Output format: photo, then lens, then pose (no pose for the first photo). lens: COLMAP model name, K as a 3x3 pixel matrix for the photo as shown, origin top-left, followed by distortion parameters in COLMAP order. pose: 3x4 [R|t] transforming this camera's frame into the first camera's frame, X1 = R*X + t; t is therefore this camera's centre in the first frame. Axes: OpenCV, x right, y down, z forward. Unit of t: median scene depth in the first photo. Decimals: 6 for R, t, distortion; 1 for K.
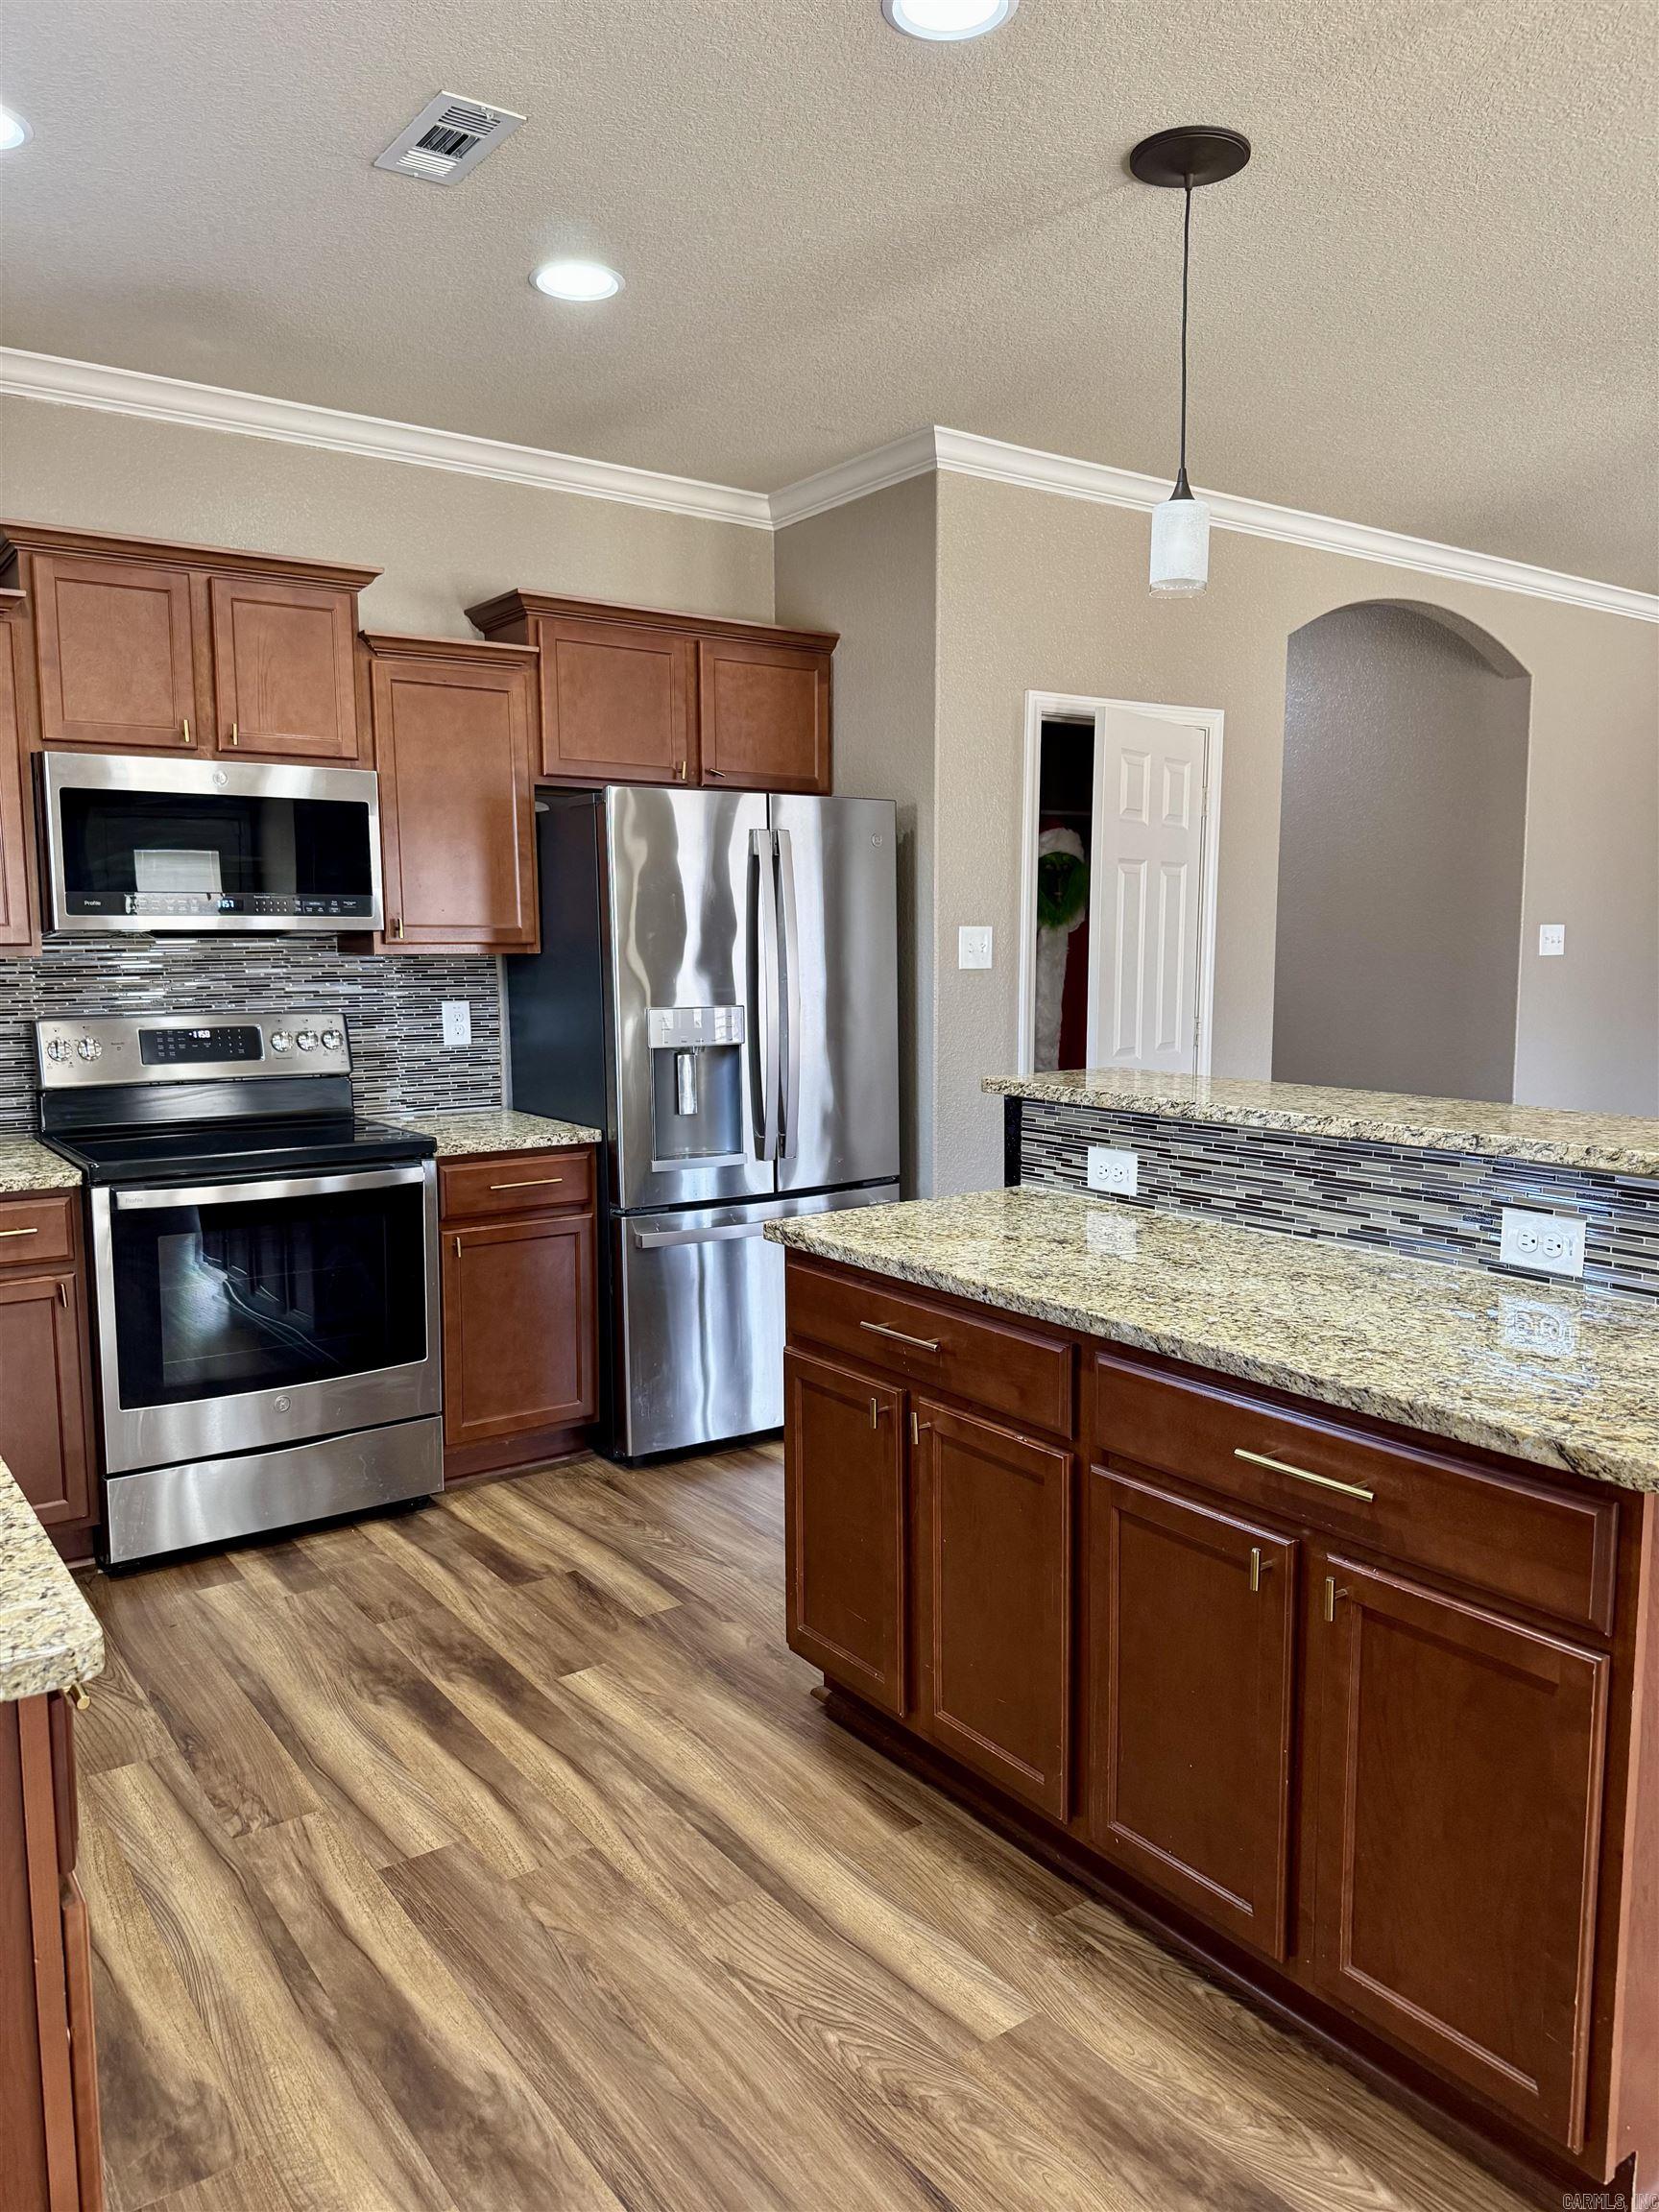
lens RADIAL K [[1563.7, 0, 814.1], [0, 1563.7, 1108.3], [0, 0, 1]] dist [0.047559, -0.047739]
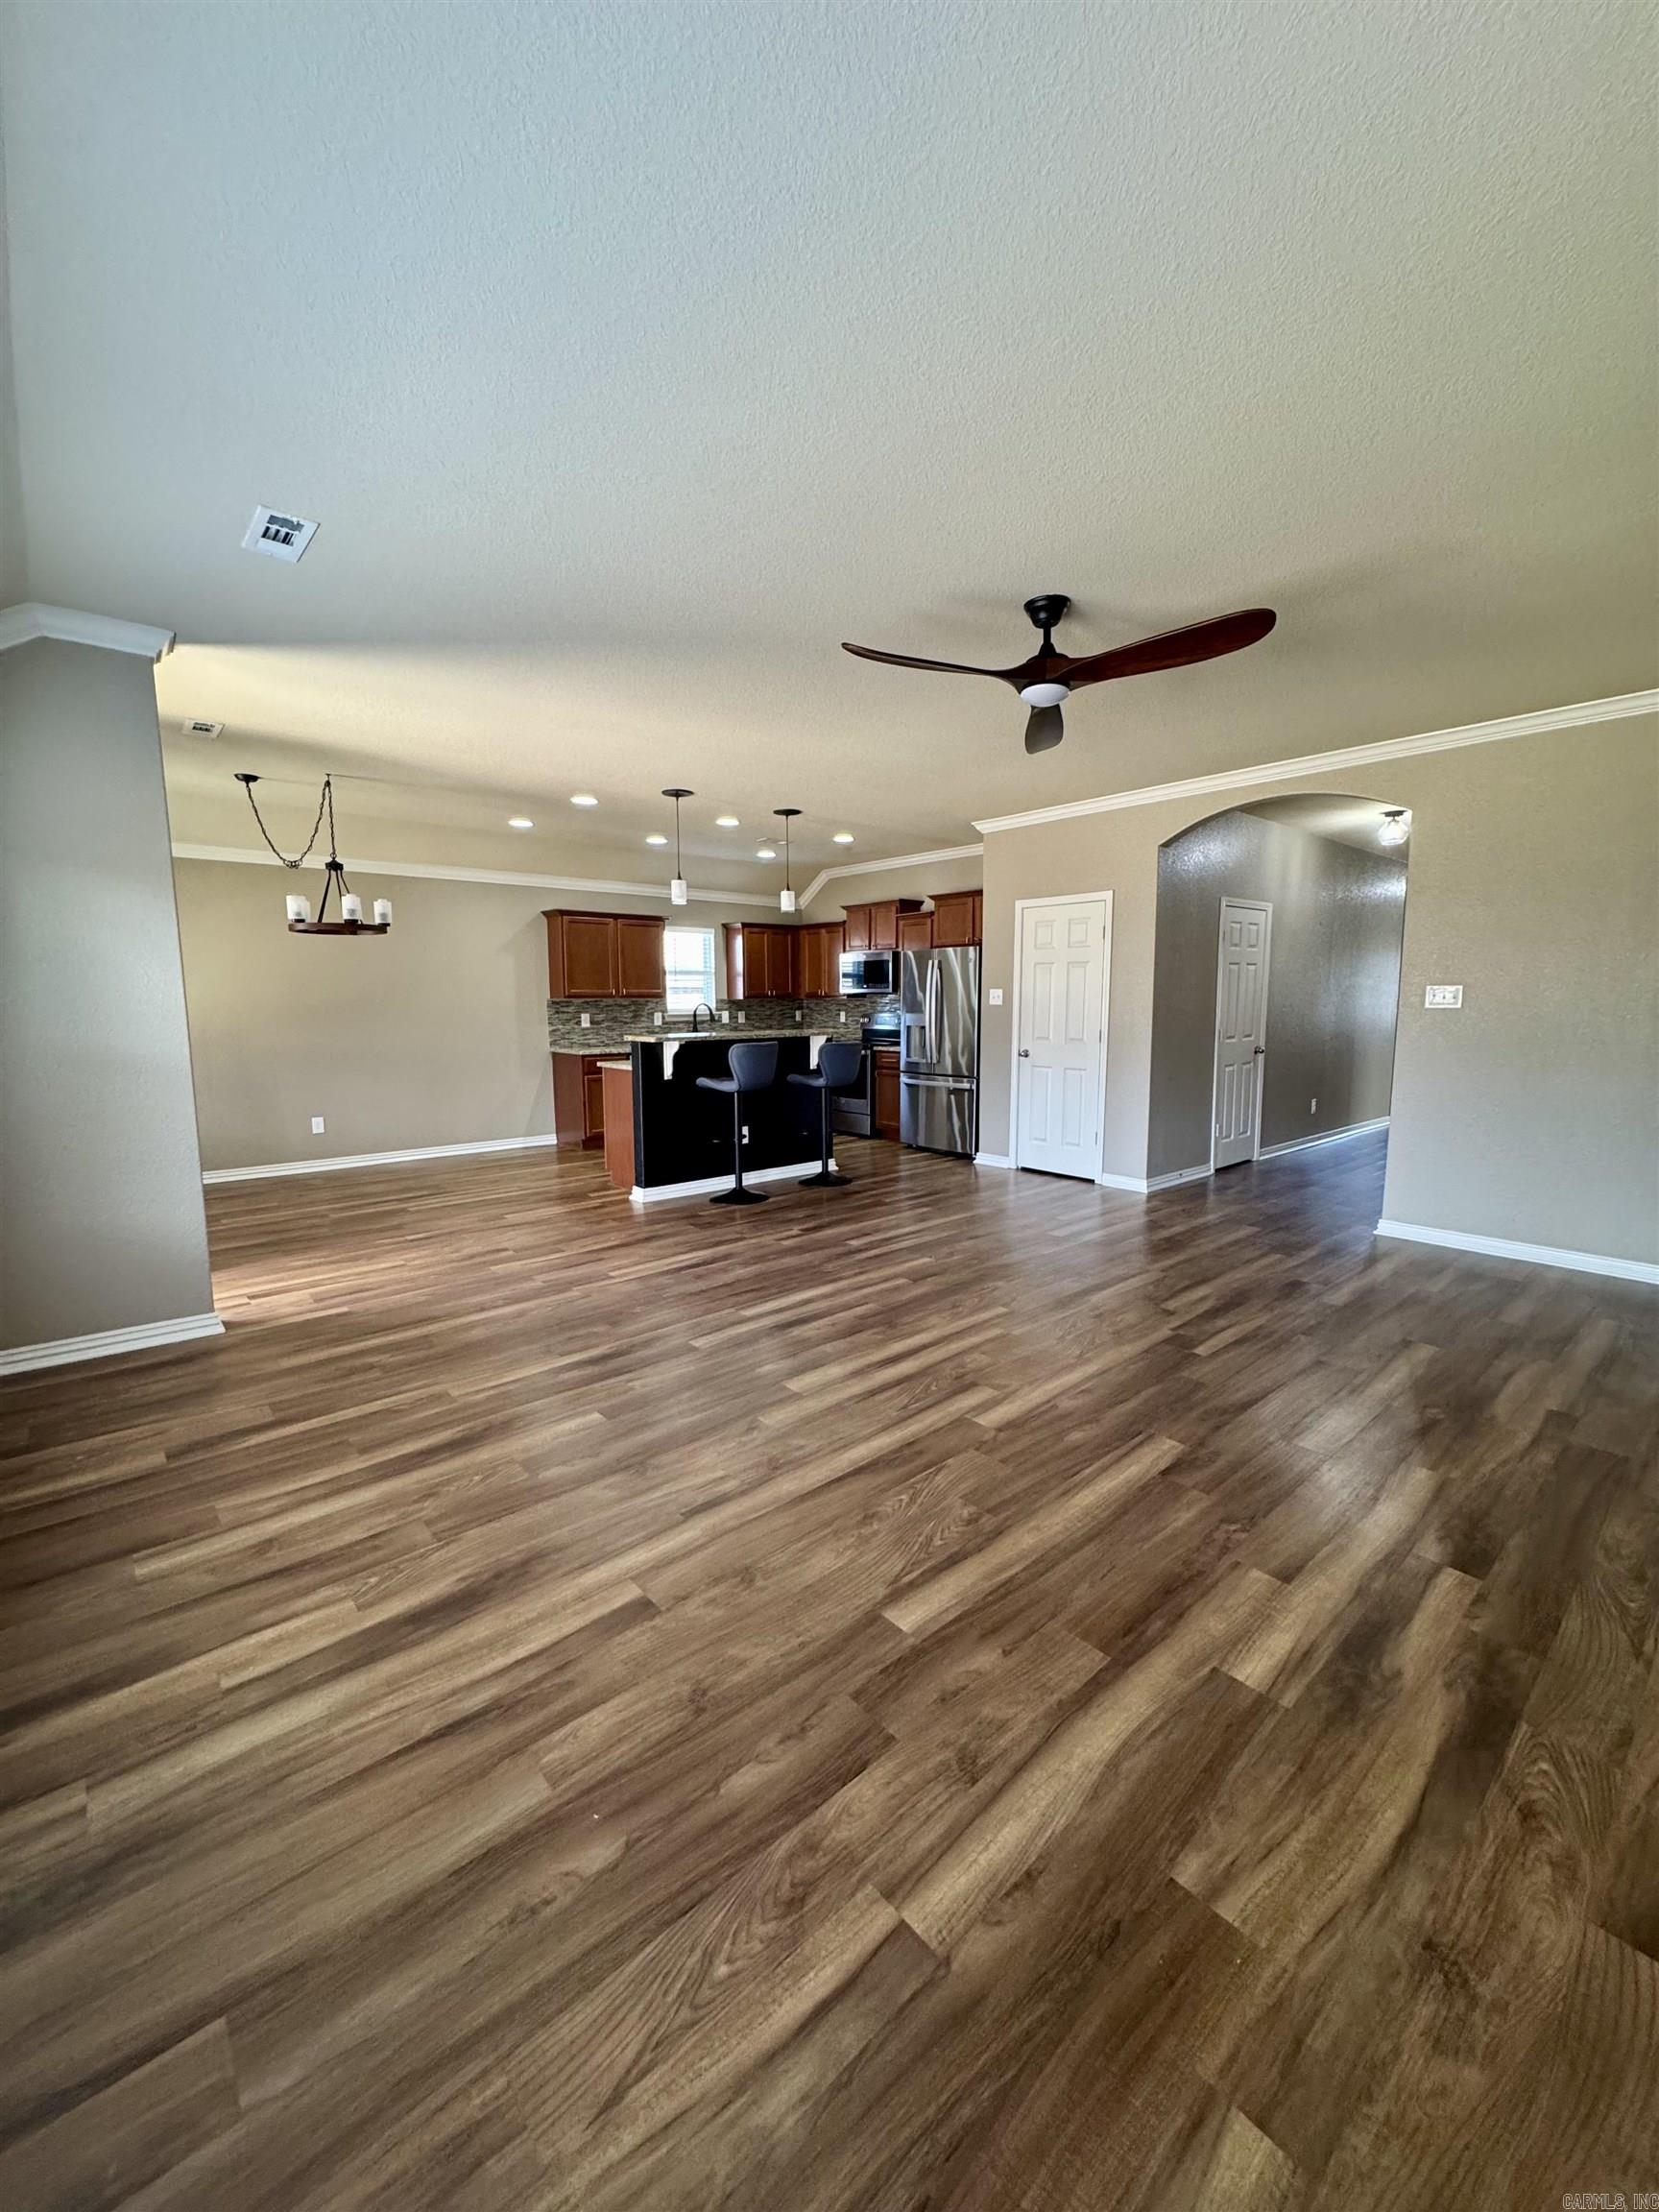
lens RADIAL K [[879.4, 0, 826.9], [0, 879.4, 1104.6], [0, 0, 1]] dist [-0.003375, 0.000544]
pose [[0.094198, 0.123131, -0.987910, 2.582788], [-0.111255, 0.987408, 0.112460, -0.090636], [0.989318, 0.099316, 0.106711, 0.888313]]
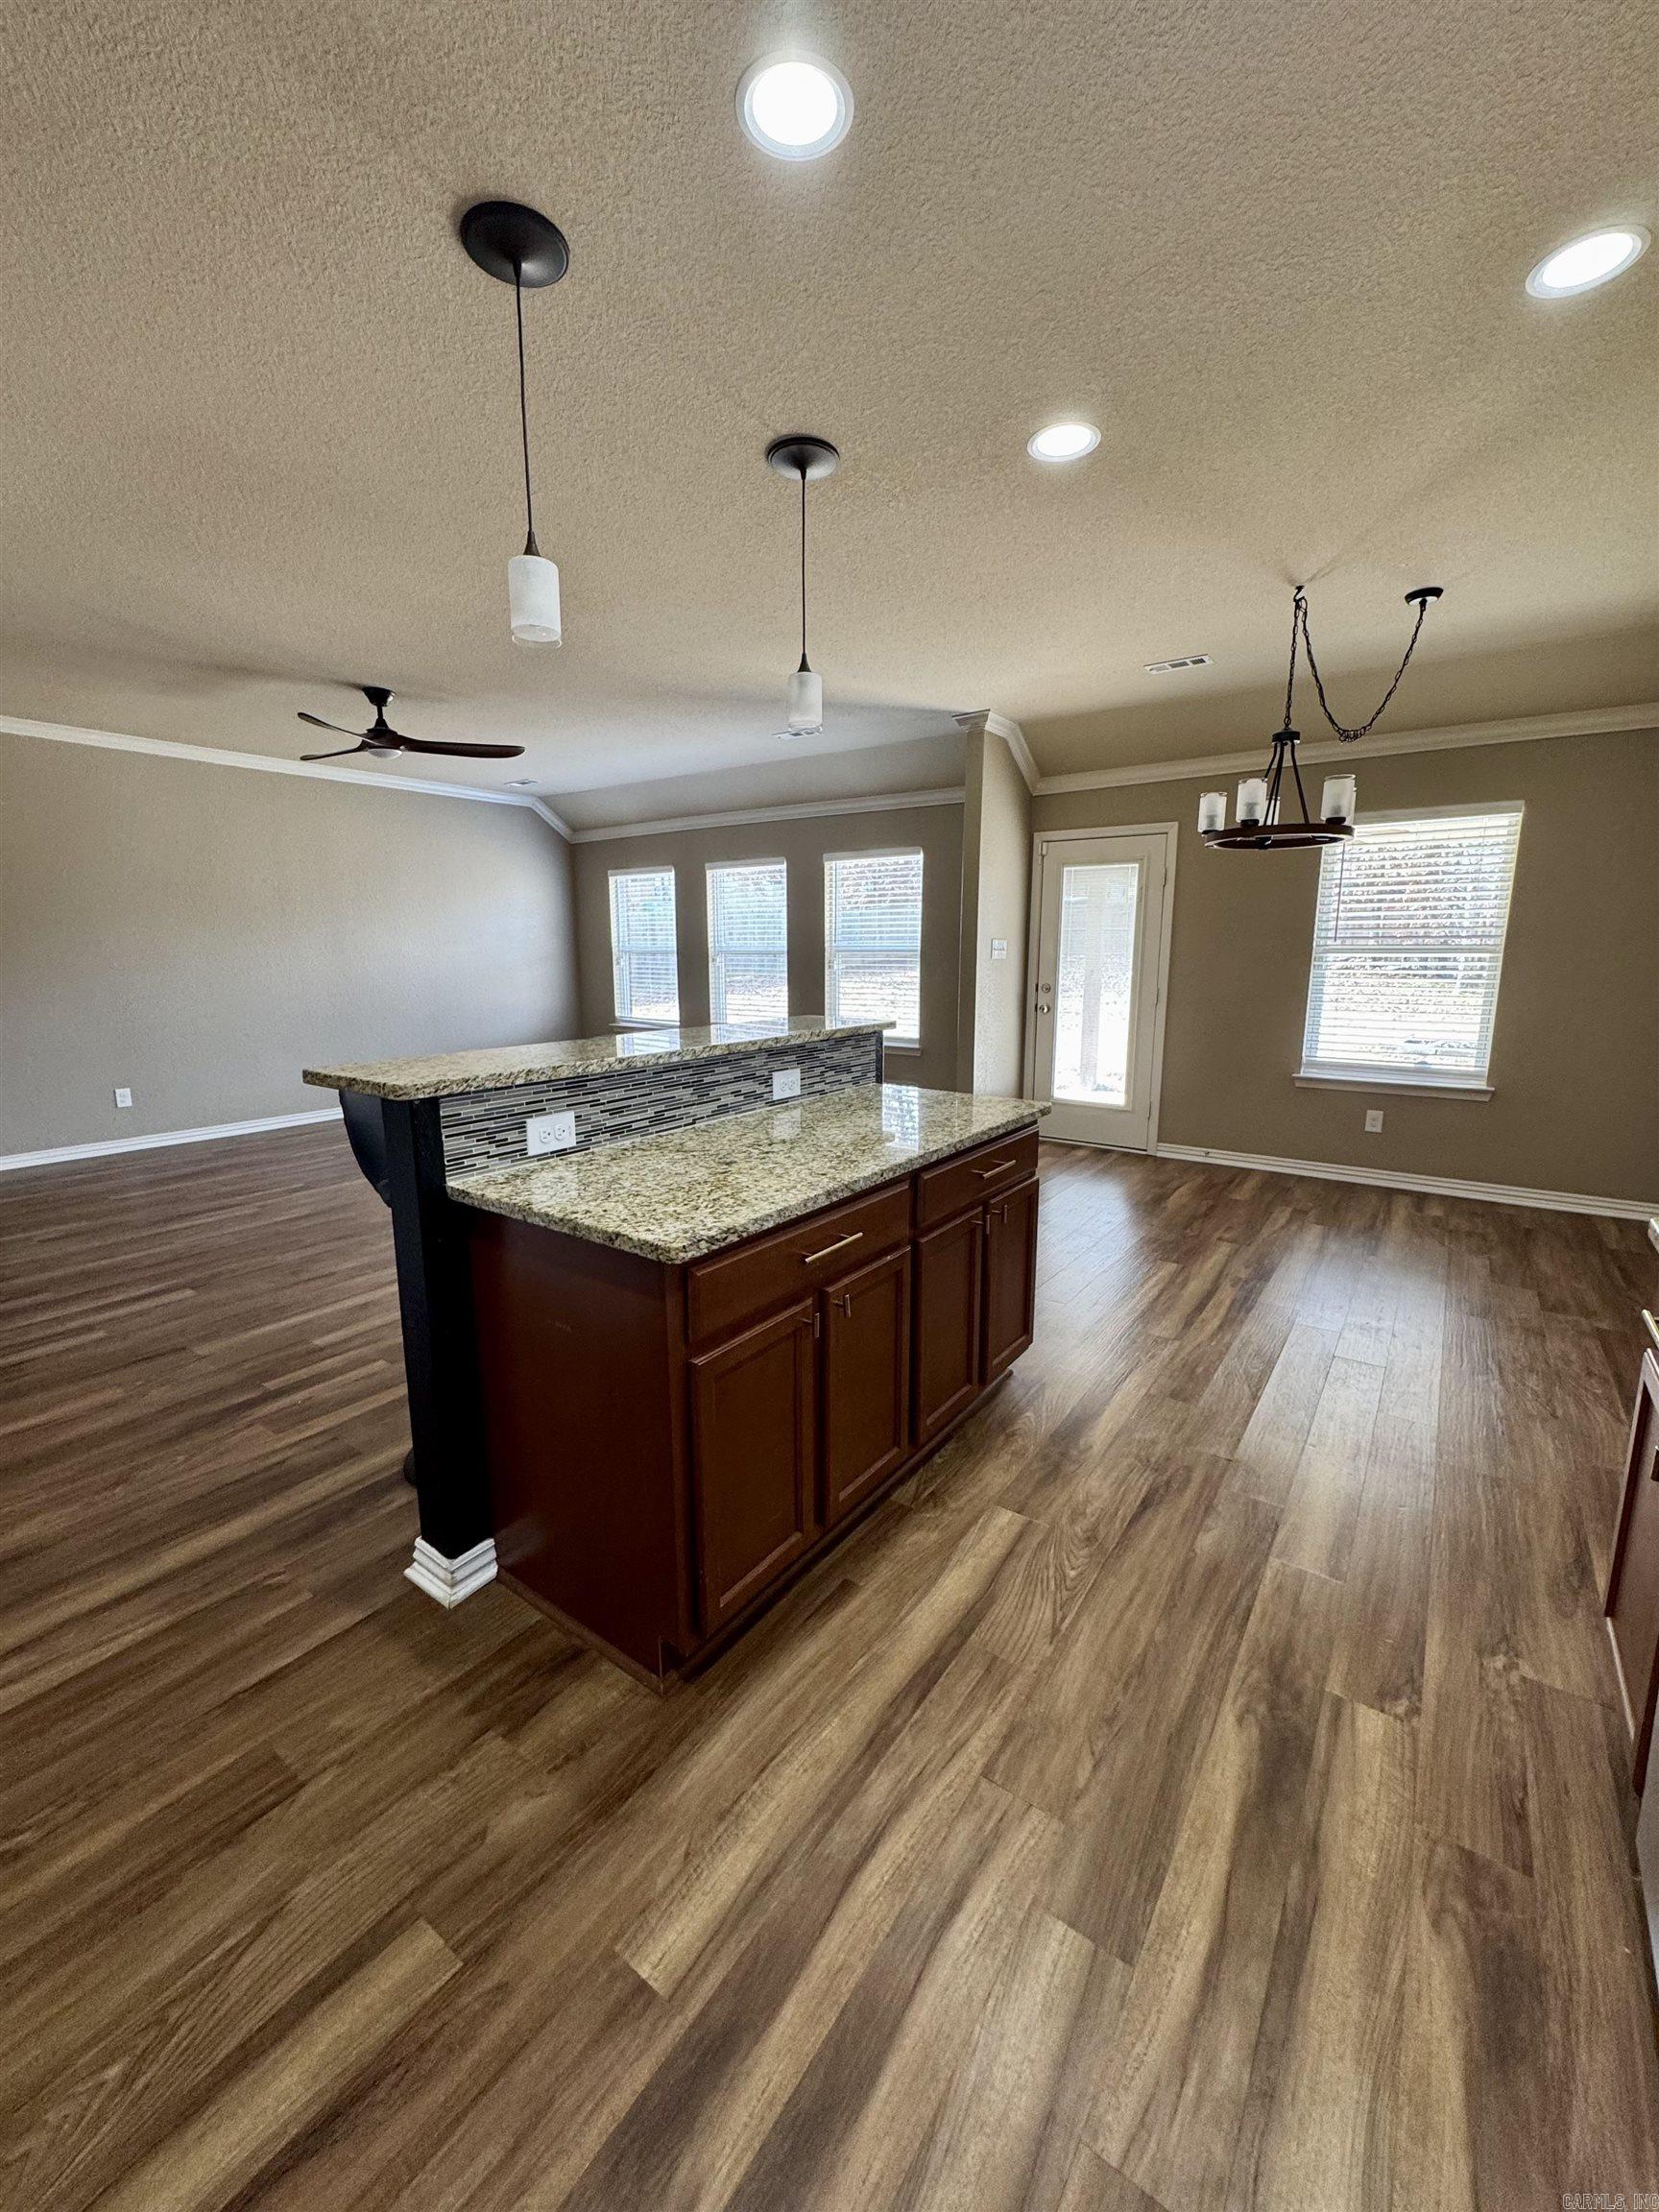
lens RADIAL K [[879.4, 0, 832.6], [0, 879.4, 1105.0], [0, 0, 1]] dist [-0.003375, 0.000544]
pose [[-0.324661, -0.167586, 0.930865, -0.508579], [0.108572, 0.971069, 0.212691, -0.101757], [-0.939578, 0.170118, -0.297073, 1.031247]]
